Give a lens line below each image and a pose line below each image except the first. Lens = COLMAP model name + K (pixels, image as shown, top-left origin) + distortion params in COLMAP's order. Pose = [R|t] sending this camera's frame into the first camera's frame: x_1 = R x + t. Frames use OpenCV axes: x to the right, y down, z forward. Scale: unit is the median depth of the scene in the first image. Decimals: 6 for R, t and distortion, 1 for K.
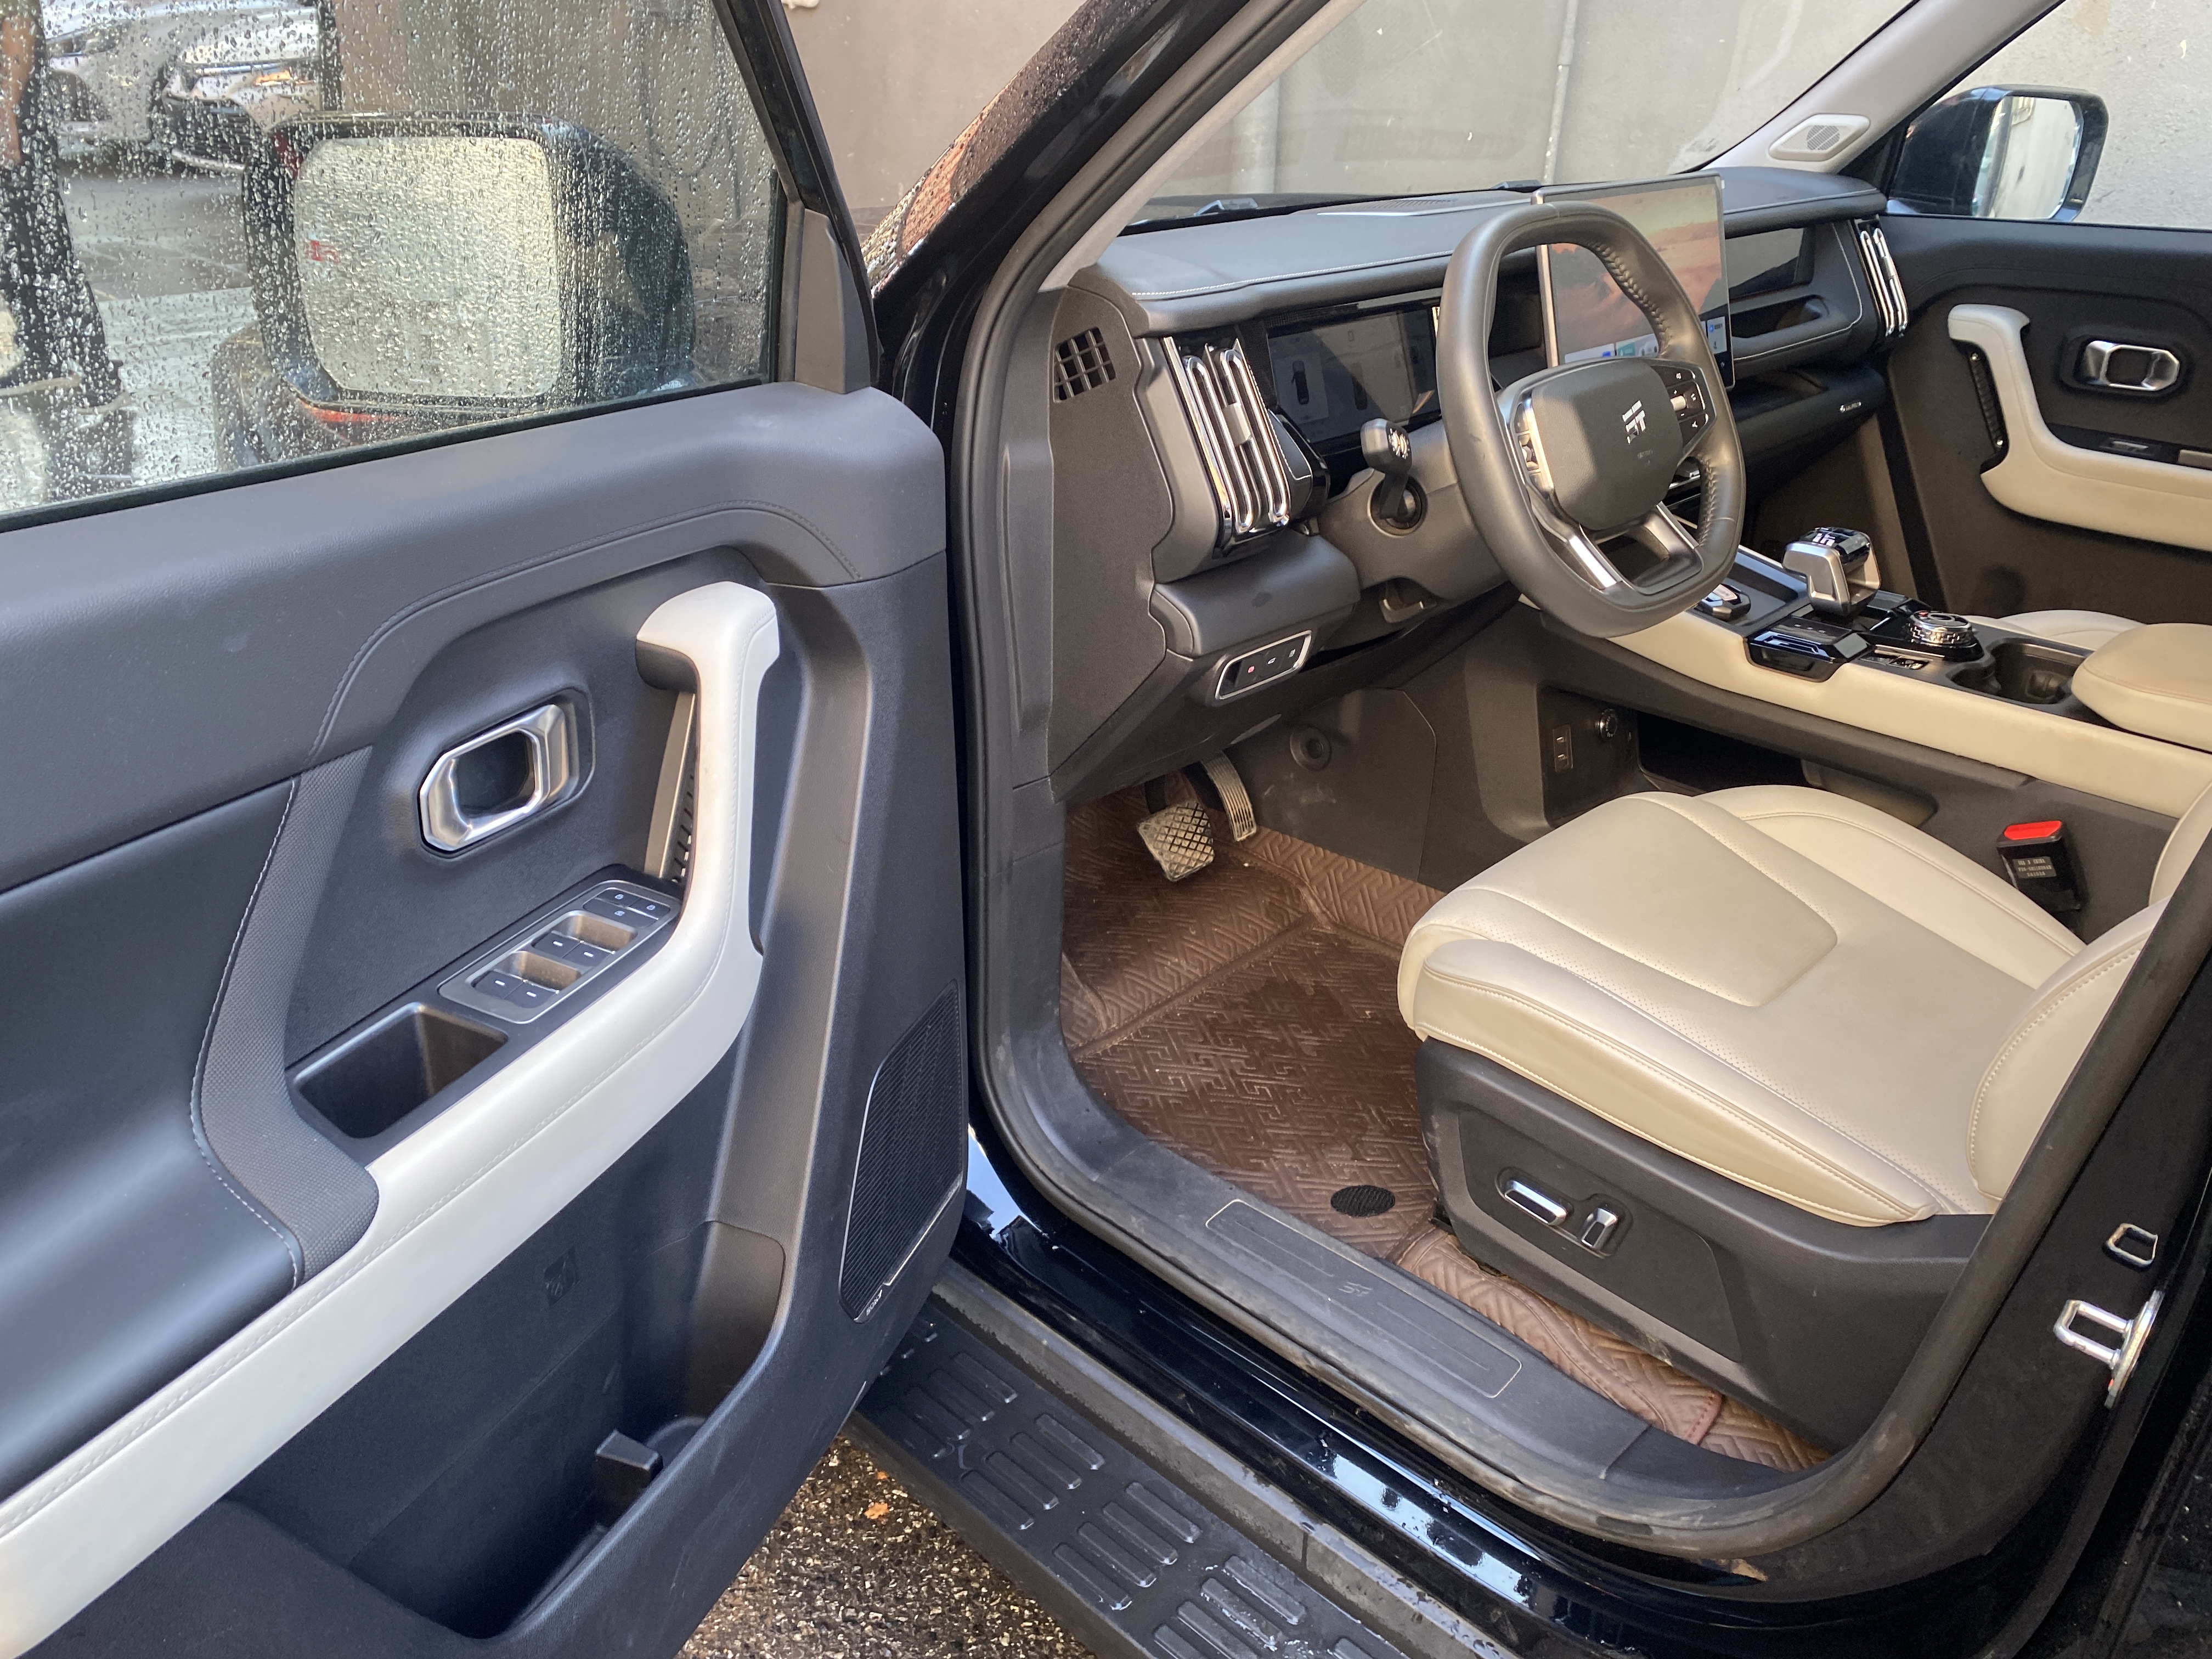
lens RADIAL K [[1709.7, 0, 1069.8], [0, 1709.7, 831.6], [0, 0, 1]] dist [0.035945, -0.034614]
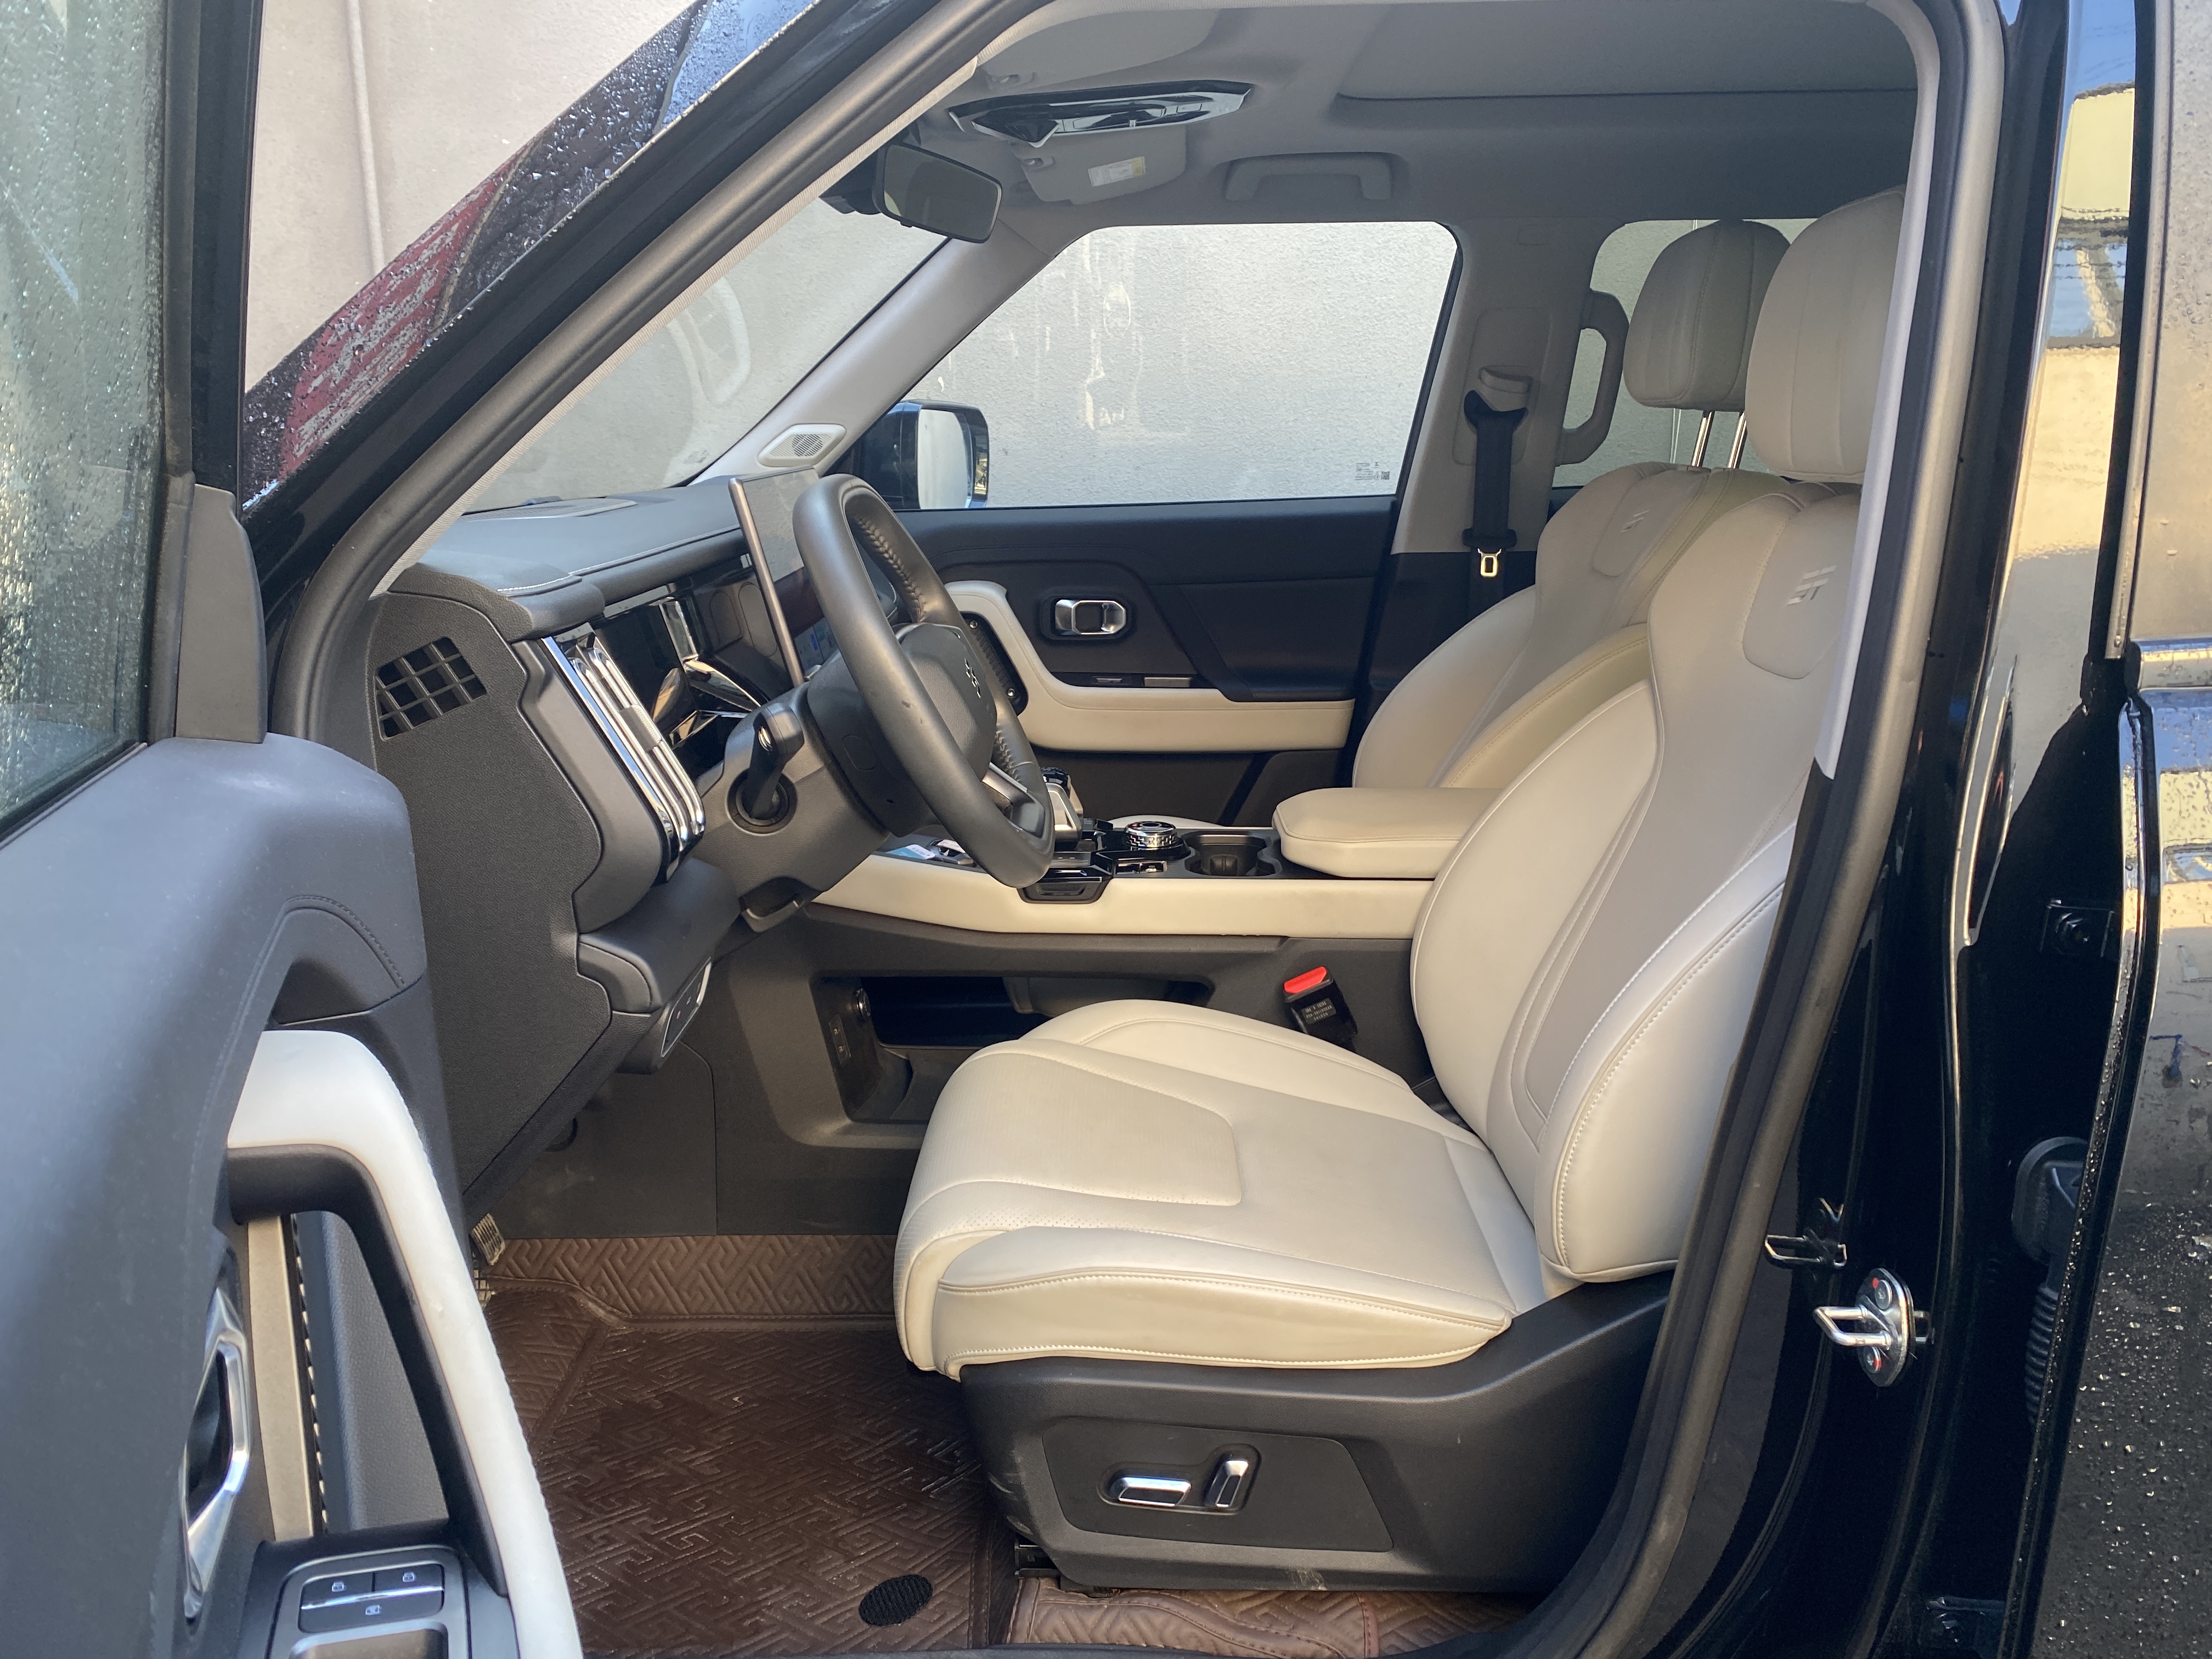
lens RADIAL K [[1692.0, 0, 1108.8], [0, 1692.0, 834.3], [0, 0, 1]] dist [0.137799, -0.288552]
pose [[0.714805, -0.182726, 0.675030, -0.280020], [0.310132, 0.947979, -0.071794, -0.053407], [-0.626795, 0.260667, 0.734289, 0.234167]]
